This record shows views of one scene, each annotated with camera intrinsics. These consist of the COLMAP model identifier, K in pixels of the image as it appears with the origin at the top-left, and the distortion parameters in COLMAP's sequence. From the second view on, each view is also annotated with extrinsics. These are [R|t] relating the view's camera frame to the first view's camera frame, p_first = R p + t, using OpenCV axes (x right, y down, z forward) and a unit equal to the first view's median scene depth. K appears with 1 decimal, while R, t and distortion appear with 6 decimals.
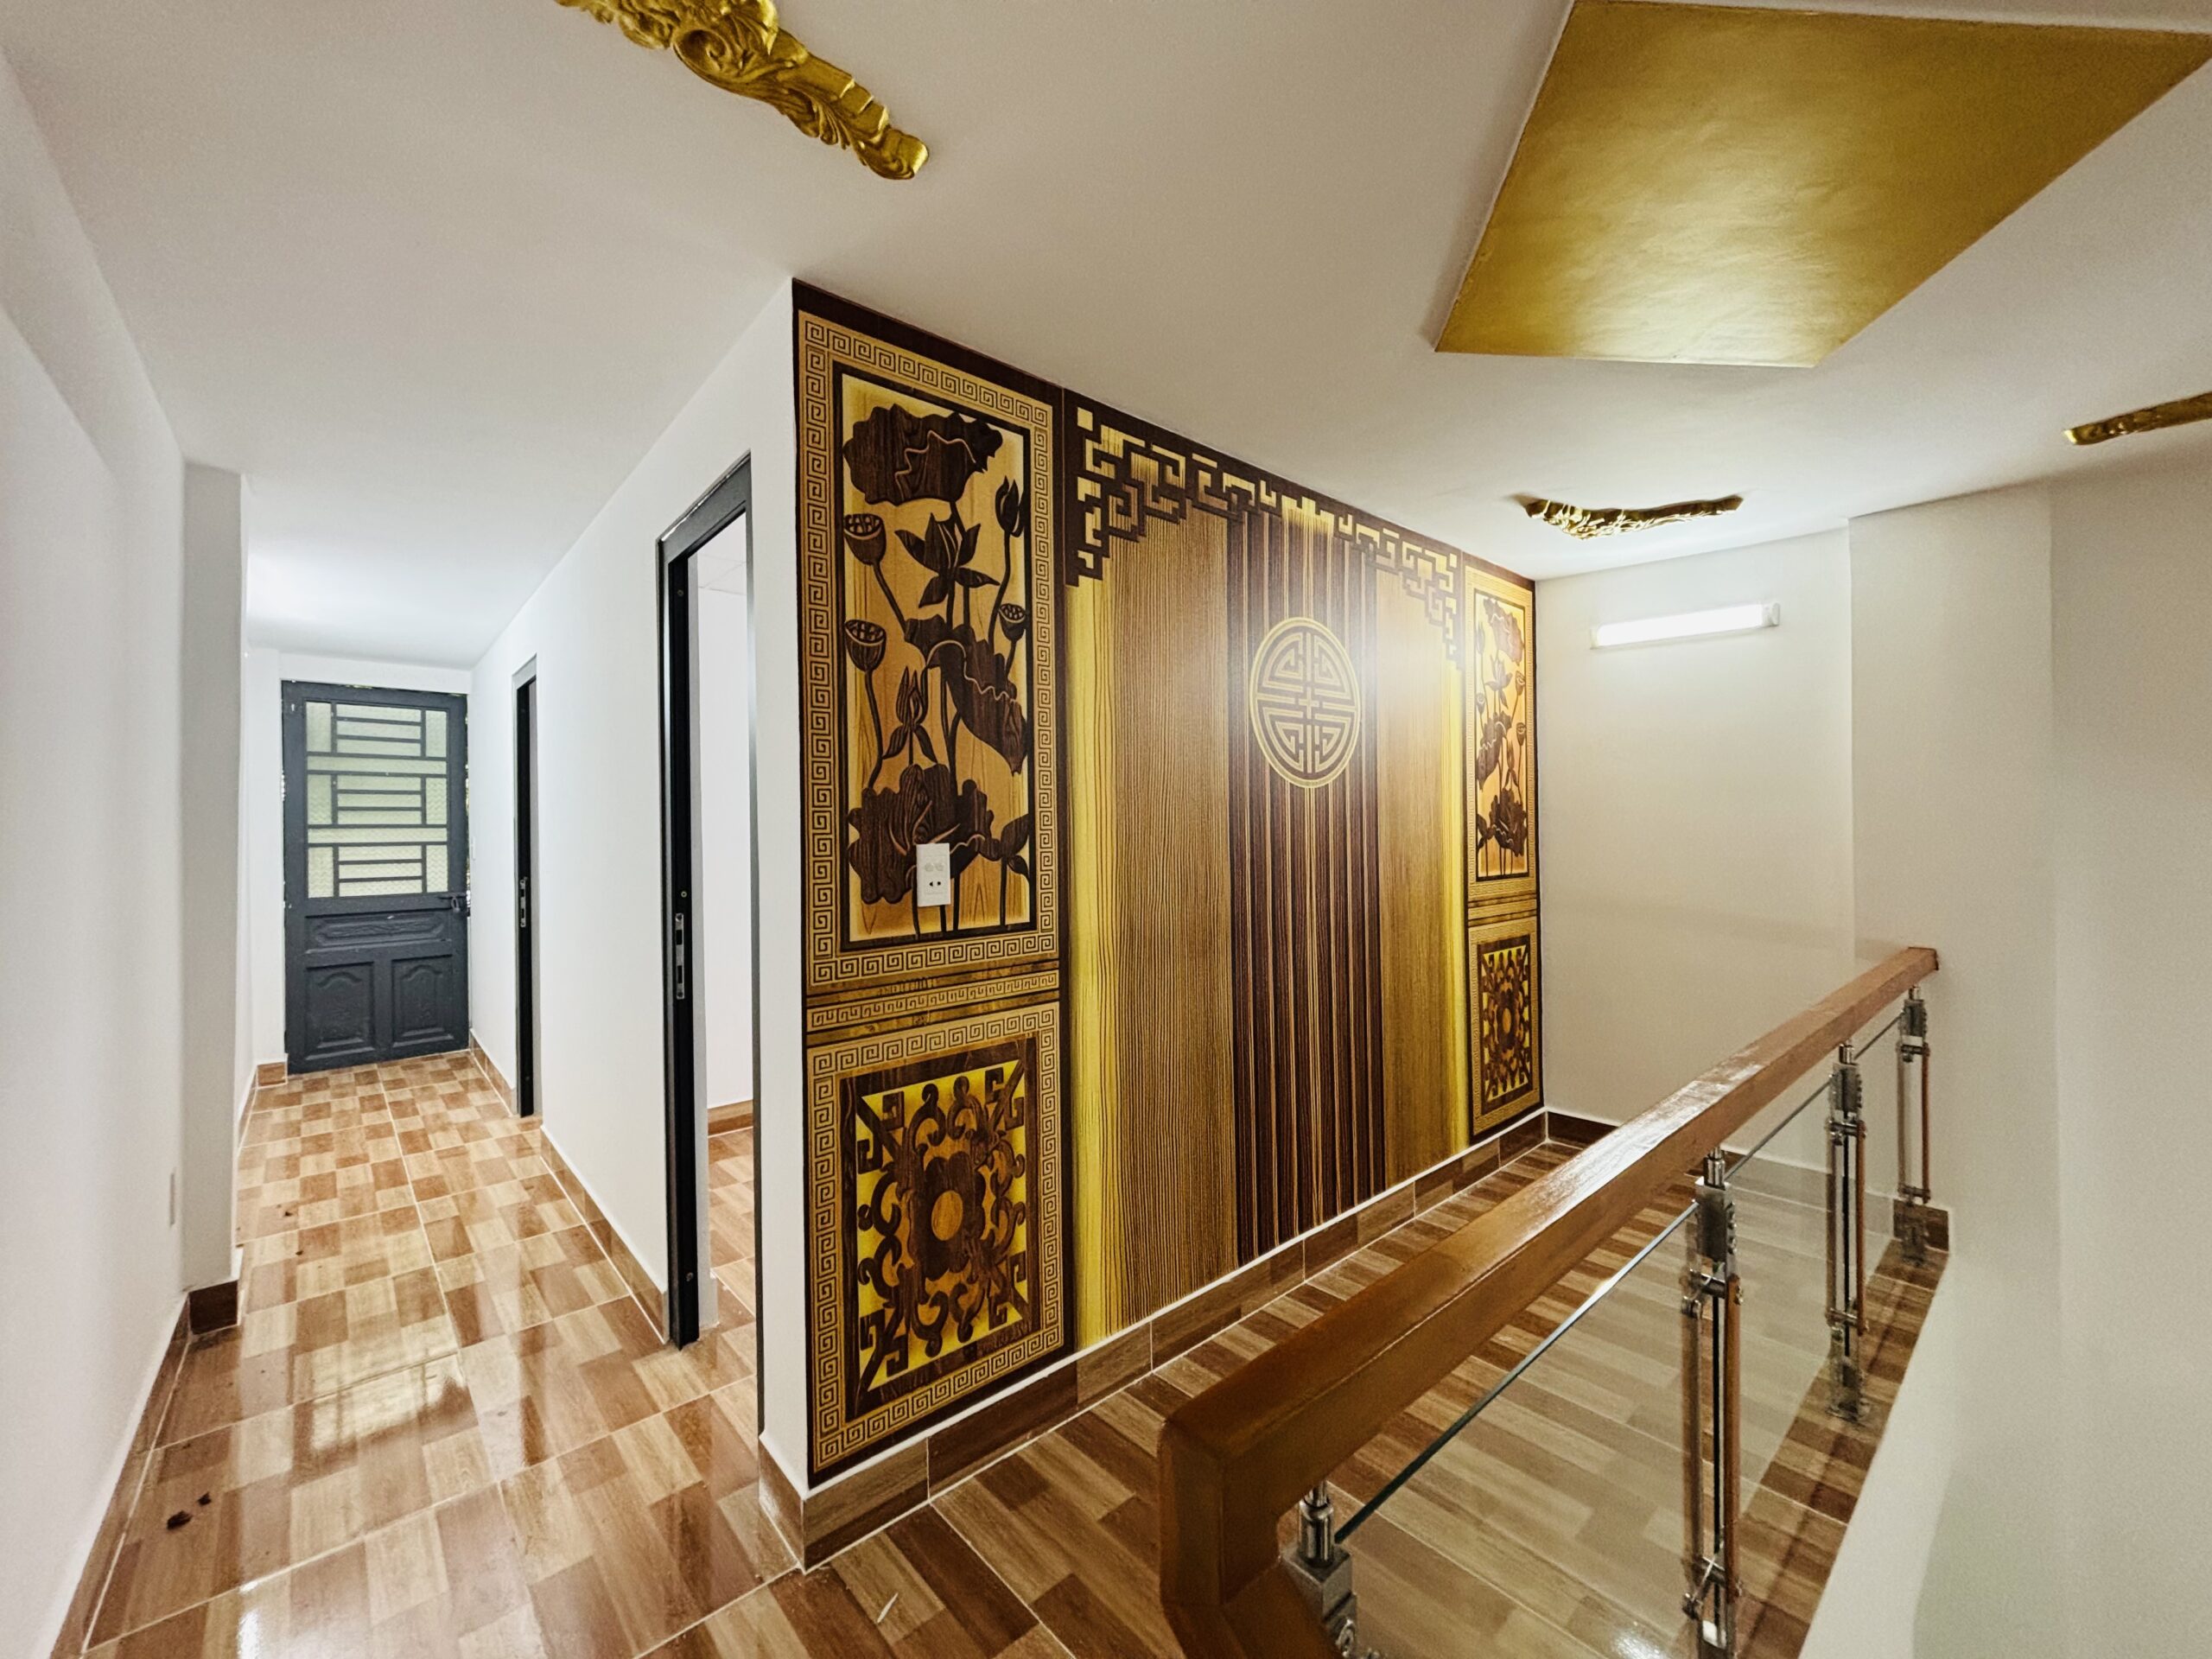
lens RADIAL K [[890.9, 0, 1107.7], [0, 890.9, 827.0], [0, 0, 1]] dist [0.016738, -0.000101]
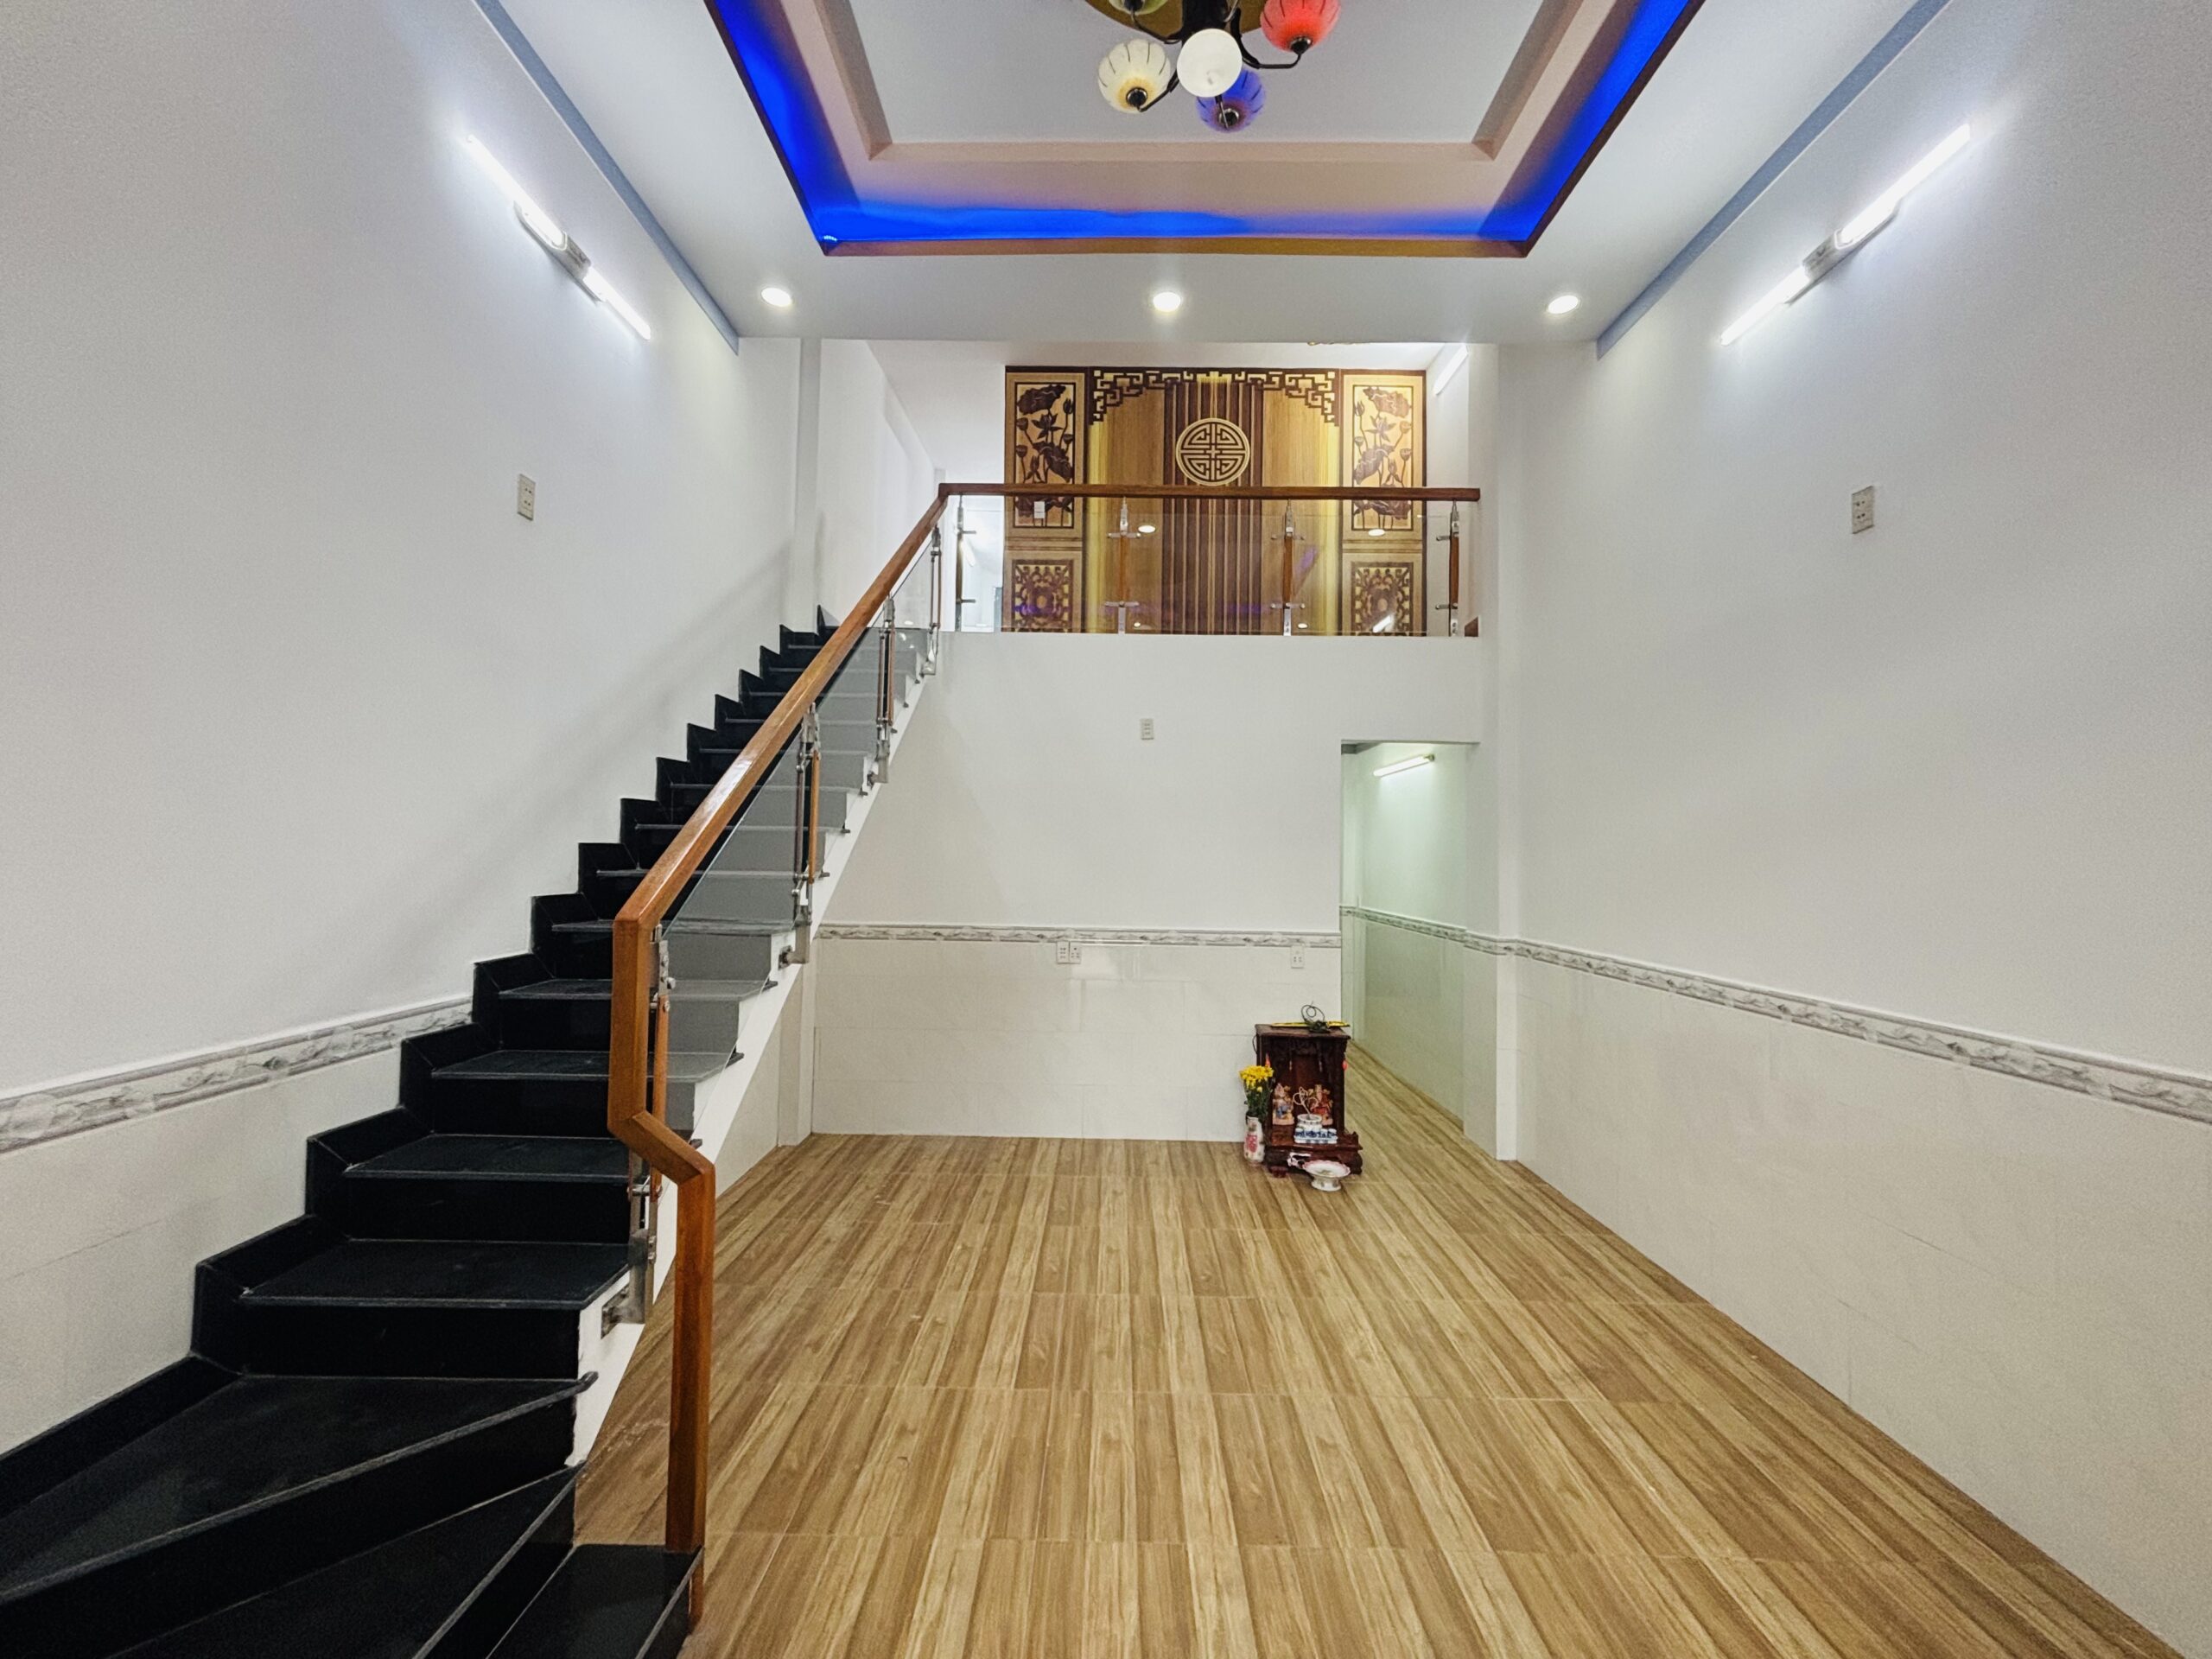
lens RADIAL K [[890.9, 0, 1110.4], [0, 890.9, 820.4], [0, 0, 1]] dist [0.016738, -0.000101]
pose [[0.746034, -0.005310, -0.665887, 2.352043], [-0.019414, 0.999370, -0.029720, 1.367915], [0.665625, 0.035100, 0.745460, -1.439629]]
